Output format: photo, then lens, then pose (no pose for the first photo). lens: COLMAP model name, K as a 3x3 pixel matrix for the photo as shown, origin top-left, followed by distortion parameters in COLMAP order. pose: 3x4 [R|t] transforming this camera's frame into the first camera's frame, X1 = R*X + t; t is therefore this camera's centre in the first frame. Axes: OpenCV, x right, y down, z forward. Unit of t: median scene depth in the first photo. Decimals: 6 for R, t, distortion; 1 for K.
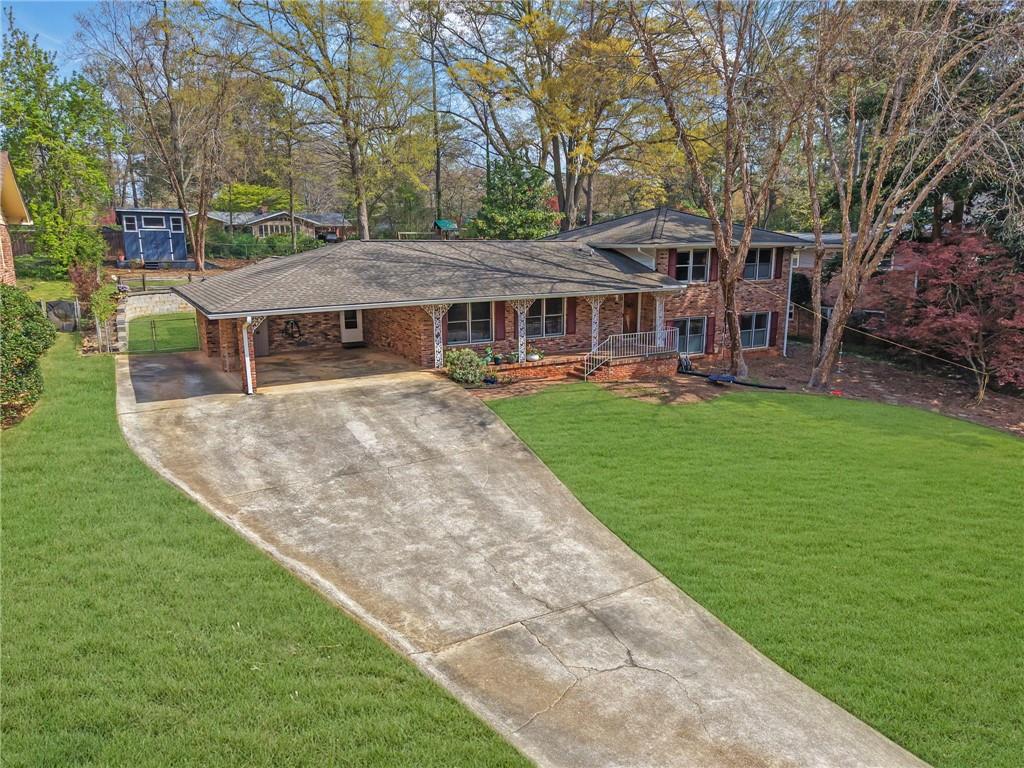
lens RADIAL K [[682.1, 0, 512.0], [0, 682.1, 384.0], [0, 0, 1]] dist [0.050253, -0.076241]
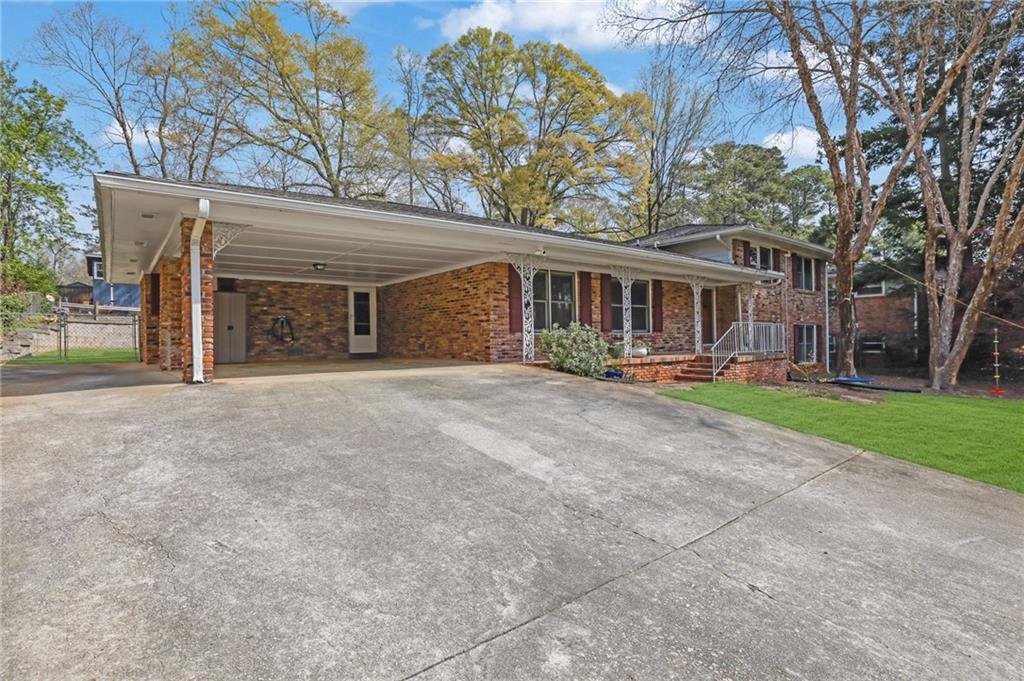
lens RADIAL K [[503.6, 0, 512.0], [0, 503.6, 340.5], [0, 0, 1]] dist [-0.022819, 0.000442]
pose [[0.989345, -0.009417, 0.145282, -0.252130], [0.039332, 0.978088, -0.204445, 0.073514], [-0.140173, 0.207981, 0.968037, 0.731529]]
